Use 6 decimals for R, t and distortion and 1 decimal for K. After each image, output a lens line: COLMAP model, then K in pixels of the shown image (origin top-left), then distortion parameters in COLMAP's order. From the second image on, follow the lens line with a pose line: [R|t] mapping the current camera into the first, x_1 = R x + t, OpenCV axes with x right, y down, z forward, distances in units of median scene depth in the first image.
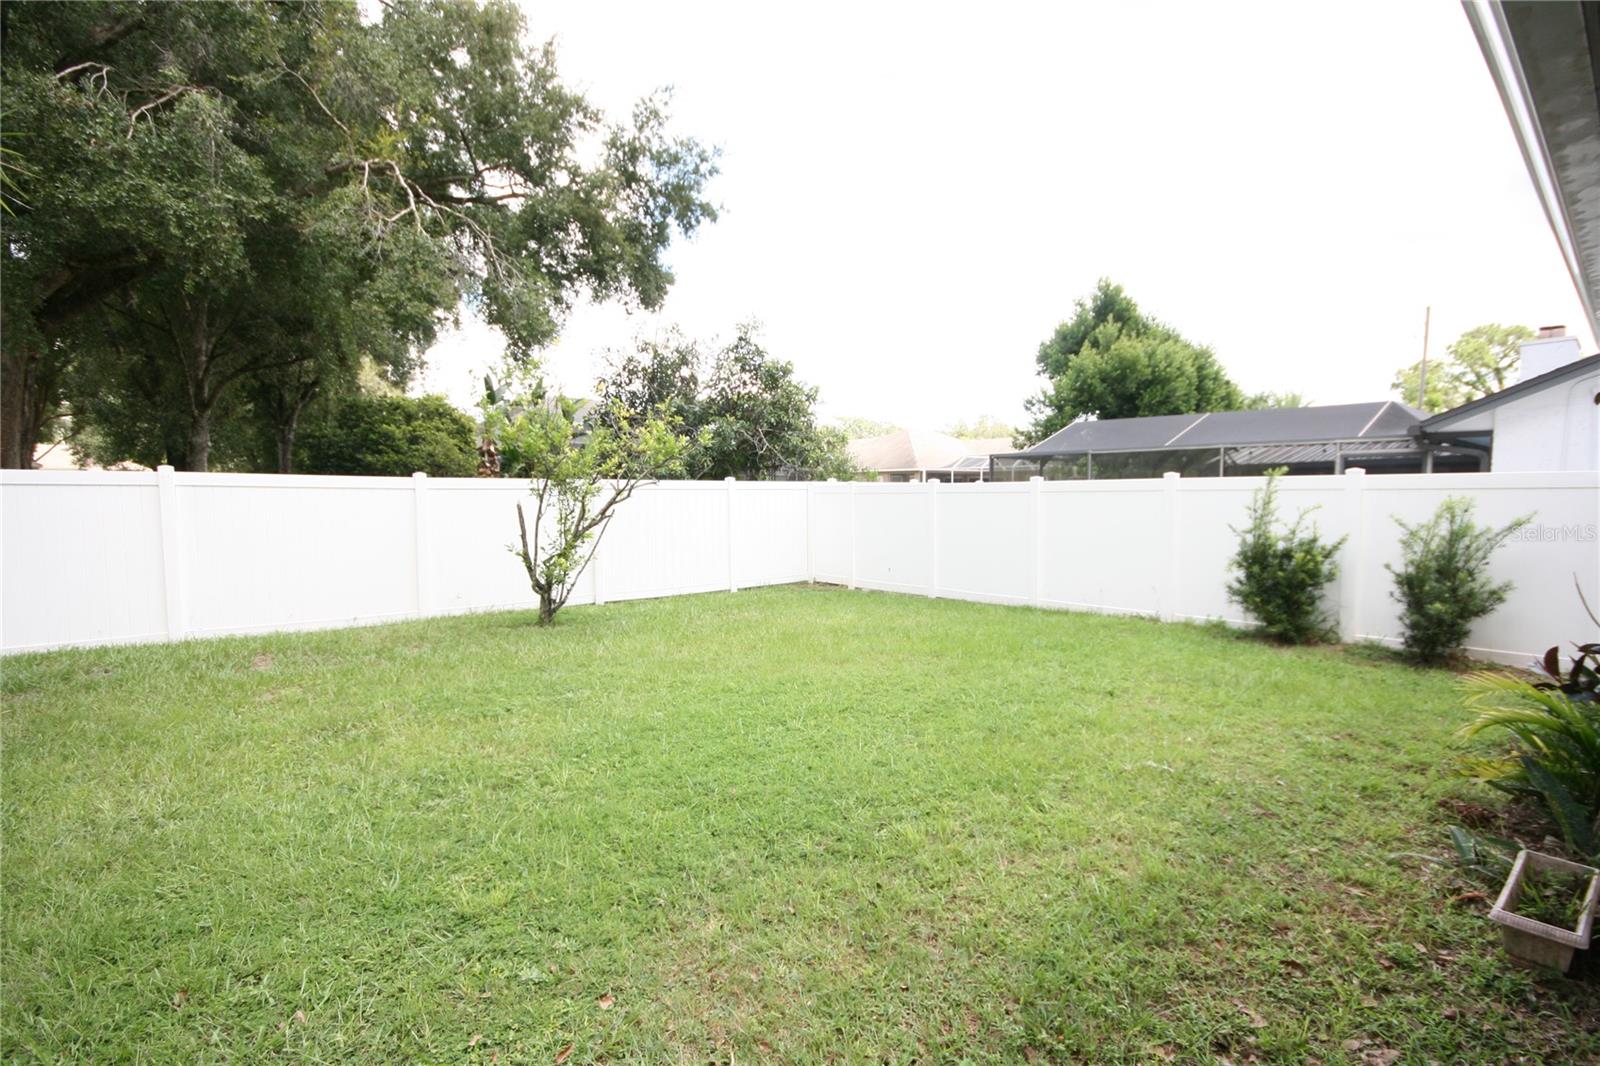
lens RADIAL K [[736.9, 0, 808.1], [0, 736.9, 546.4], [0, 0, 1]] dist [0.010297, -0.015231]
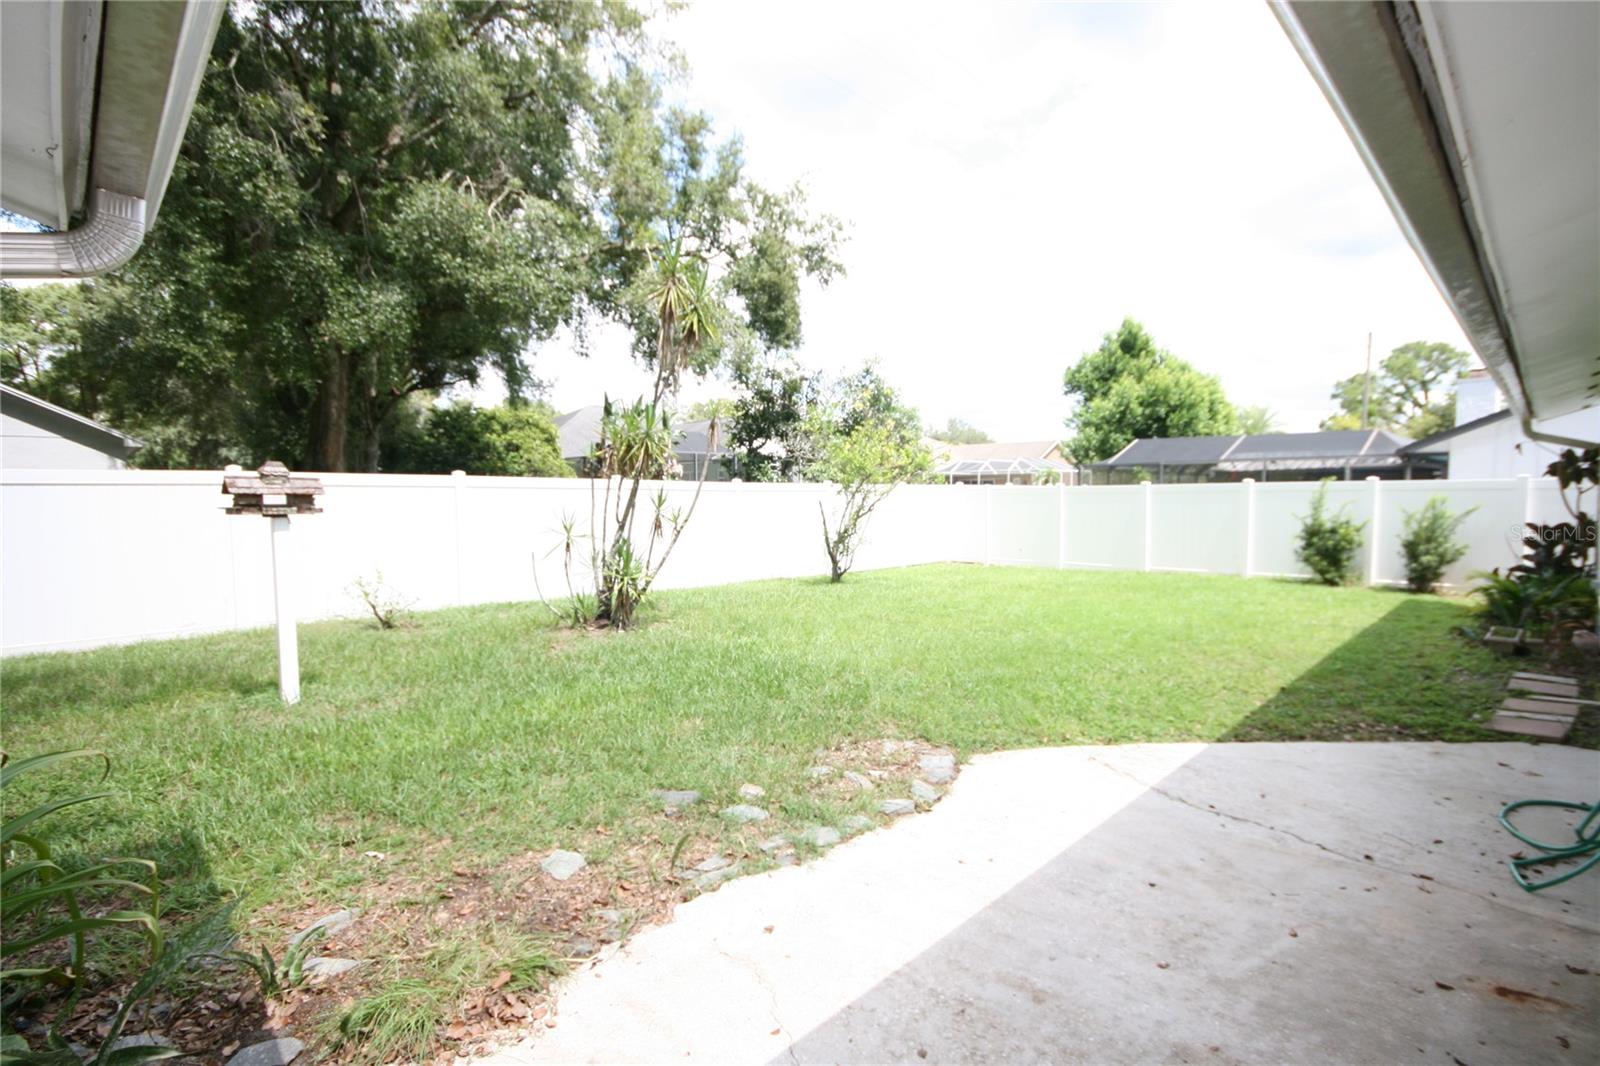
lens RADIAL K [[746.7, 0, 809.5], [0, 746.7, 540.2], [0, 0, 1]] dist [-0.003052, -0.001943]
pose [[0.997800, -0.006007, 0.066029, -0.260636], [0.006813, 0.999905, -0.011995, 0.018805], [-0.065951, 0.012419, 0.997746, -0.238770]]
